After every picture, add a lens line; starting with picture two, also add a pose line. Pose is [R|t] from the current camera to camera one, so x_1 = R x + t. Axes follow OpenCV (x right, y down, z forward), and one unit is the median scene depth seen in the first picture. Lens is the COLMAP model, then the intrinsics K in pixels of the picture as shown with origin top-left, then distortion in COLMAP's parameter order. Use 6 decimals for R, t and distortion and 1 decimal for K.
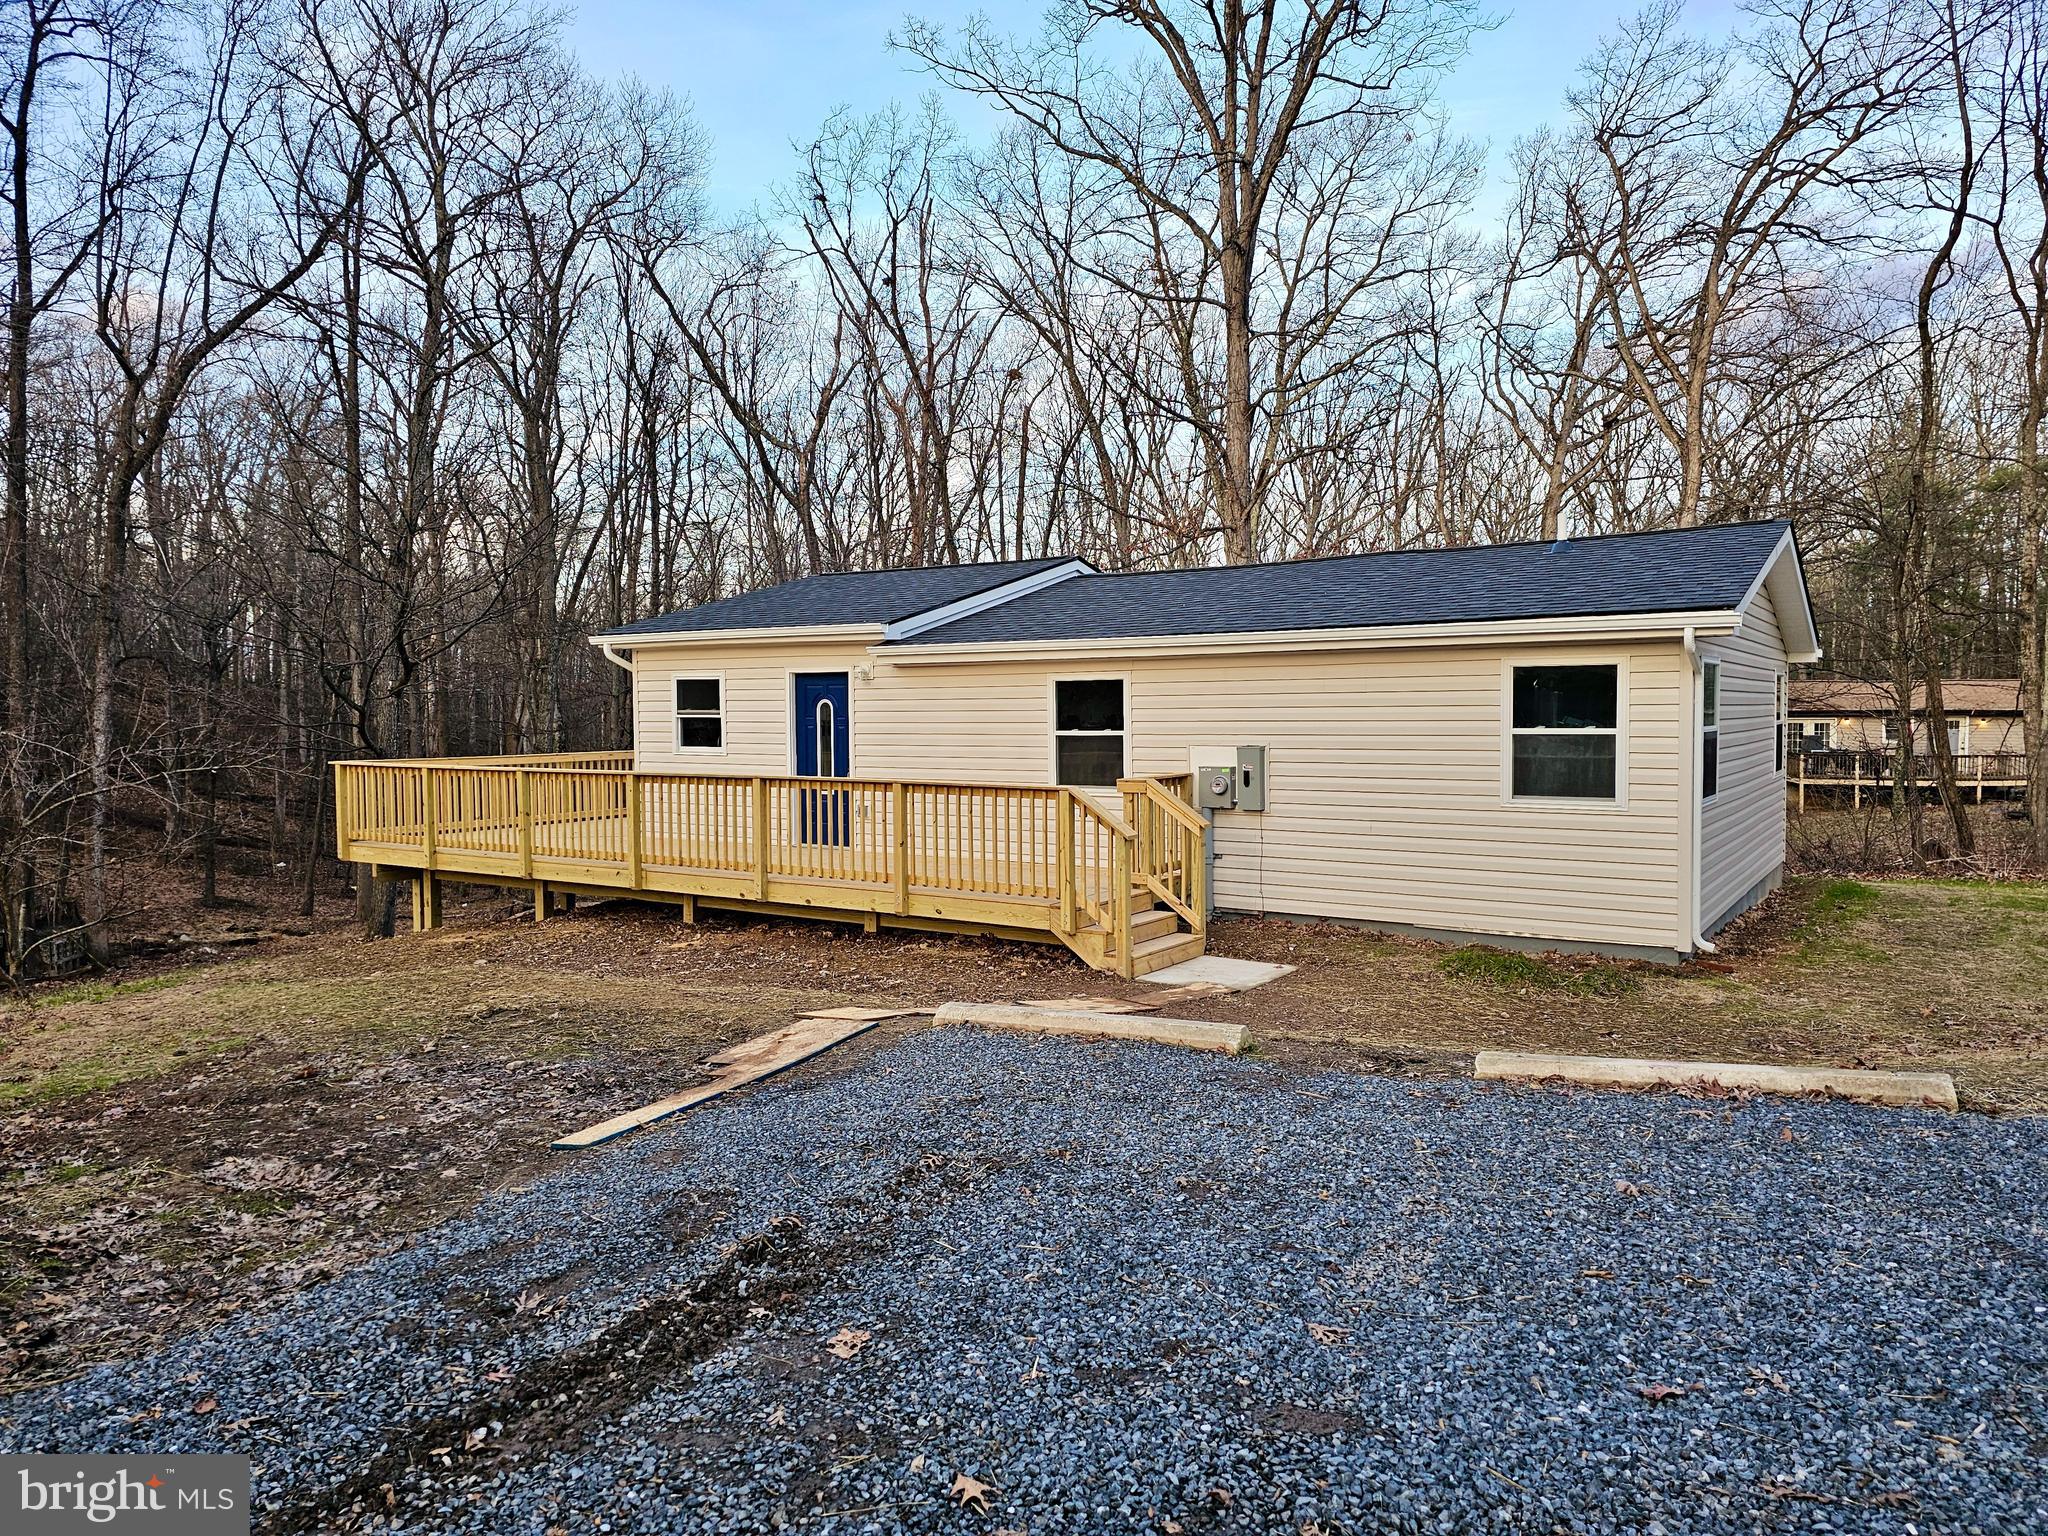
lens RADIAL K [[1368.1, 0, 1026.4], [0, 1368.1, 780.0], [0, 0, 1]] dist [0.036414, -0.036409]
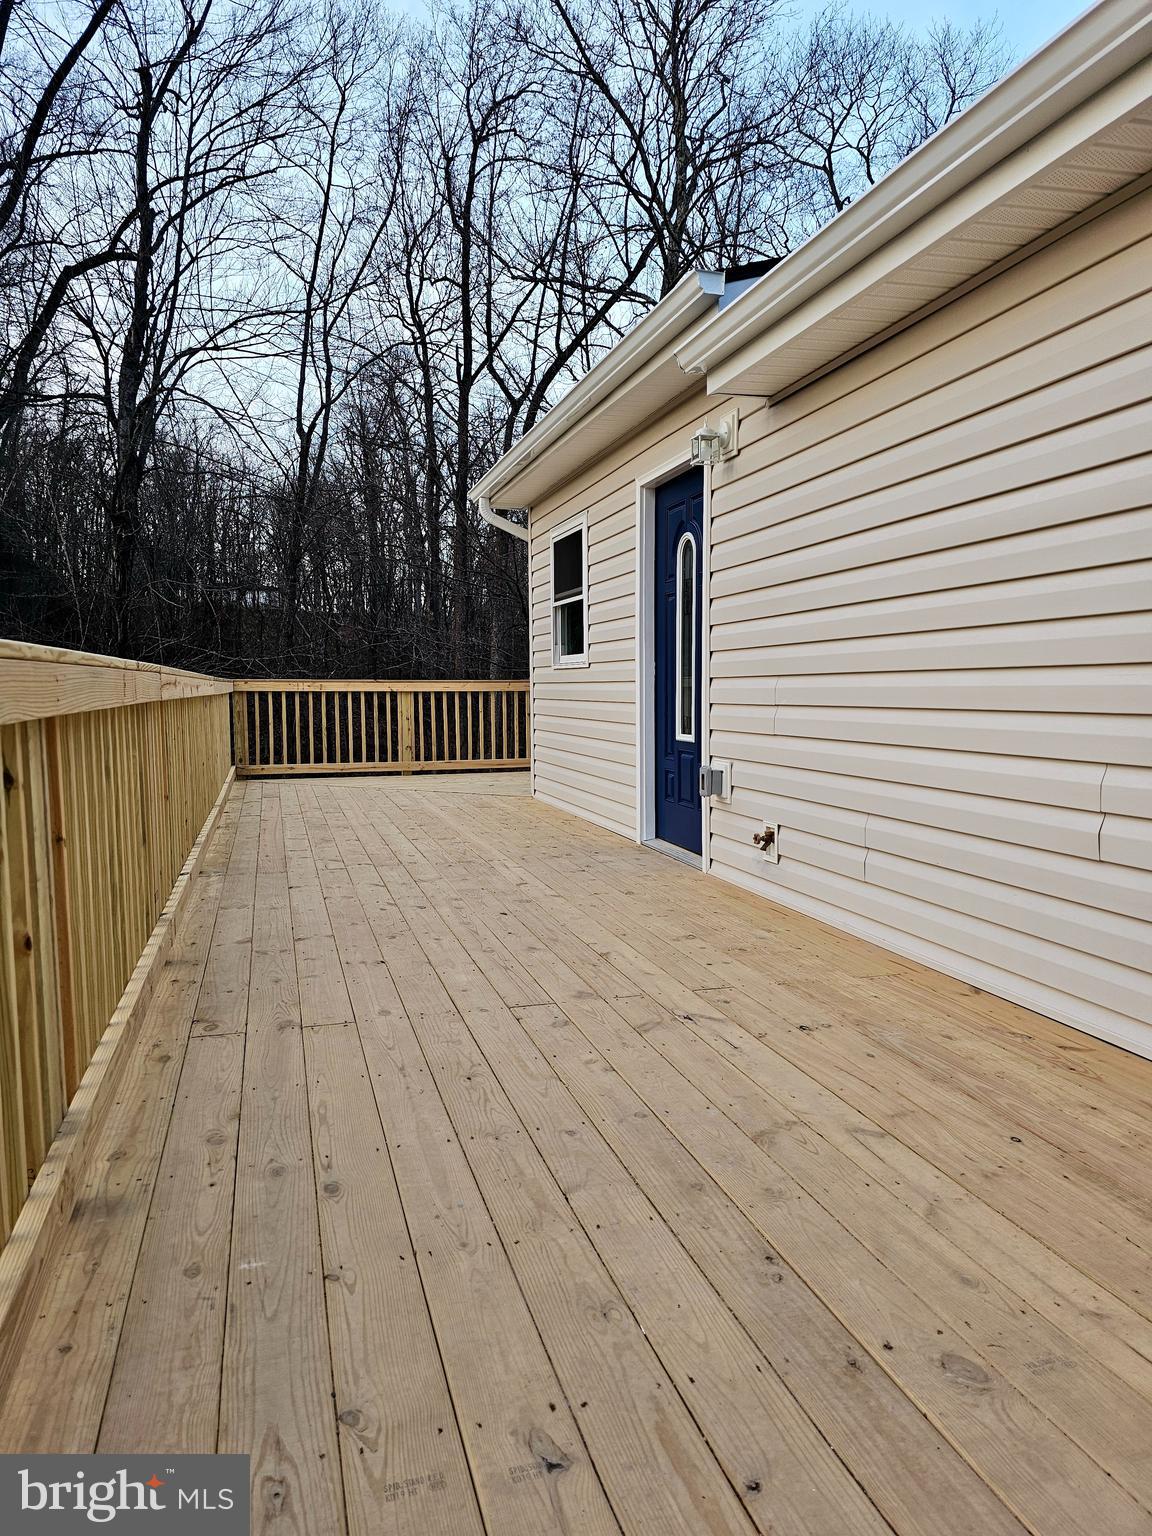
lens RADIAL K [[1026.1, 0, 570.0], [0, 1026.1, 767.2], [0, 0, 1]] dist [0.036414, -0.036409]
pose [[0.766472, 0.055618, -0.639866, 0.049475], [-0.034850, 0.998377, 0.045034, 0.004988], [0.641332, -0.012218, 0.767166, 0.682456]]
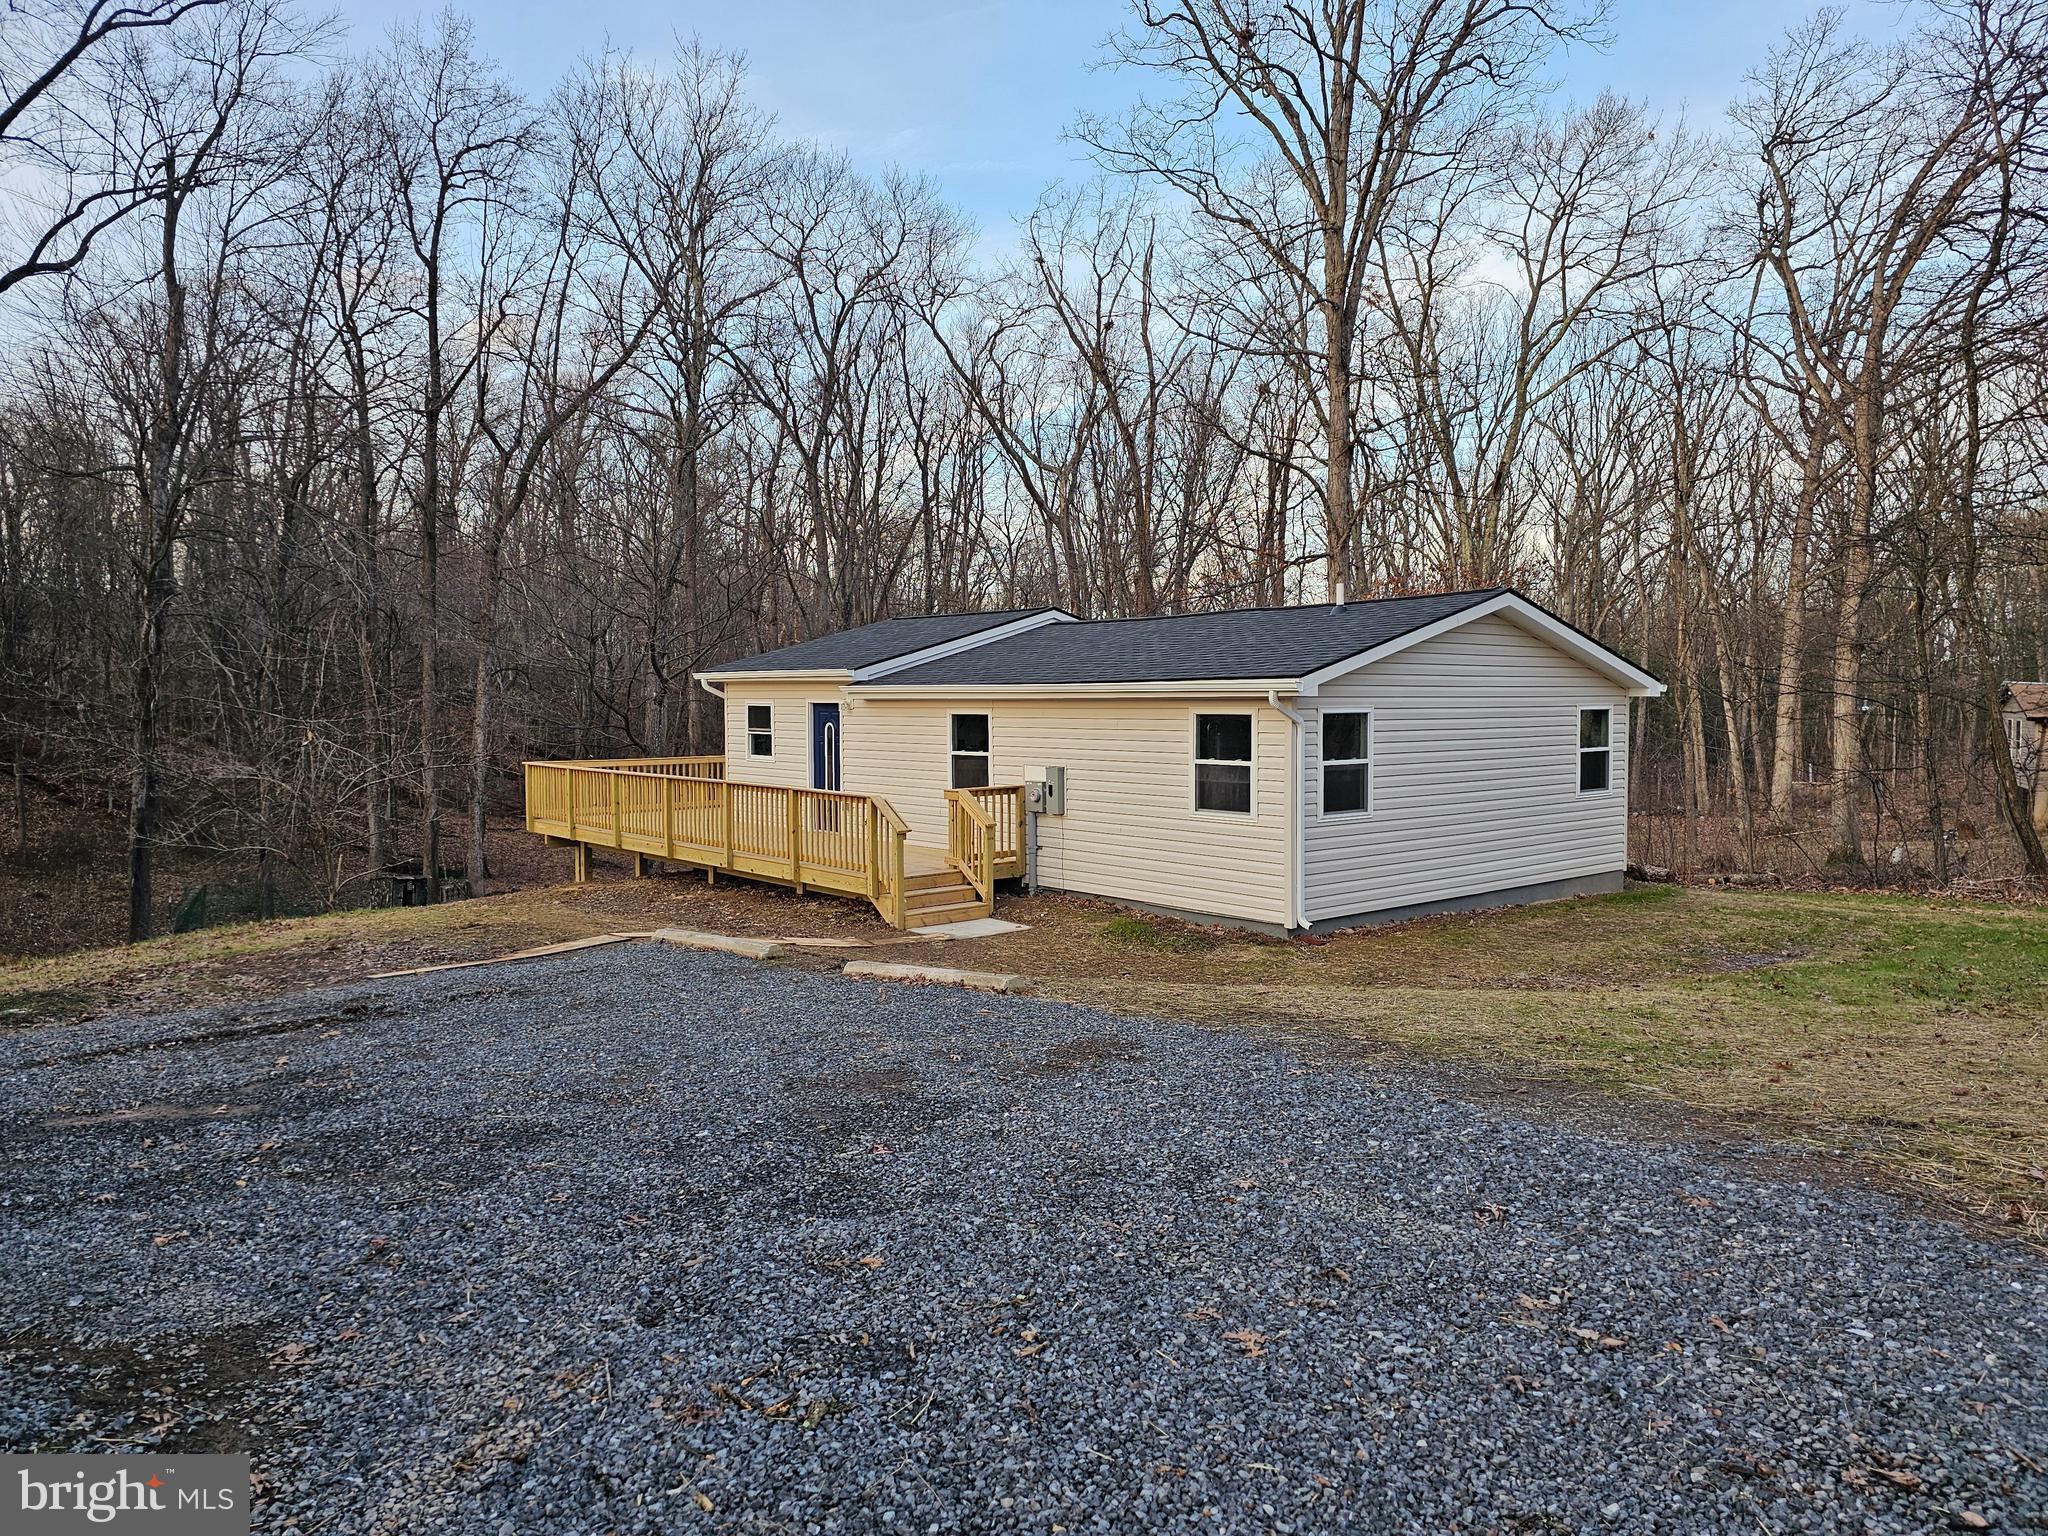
lens RADIAL K [[1368.1, 0, 1021.6], [0, 1368.1, 759.9], [0, 0, 1]] dist [0.036414, -0.036409]
pose [[0.963264, 0.015486, -0.268109, 0.383487], [-0.016940, 0.999852, -0.003111, -0.020693], [0.268021, 0.007538, 0.963384, -0.237720]]
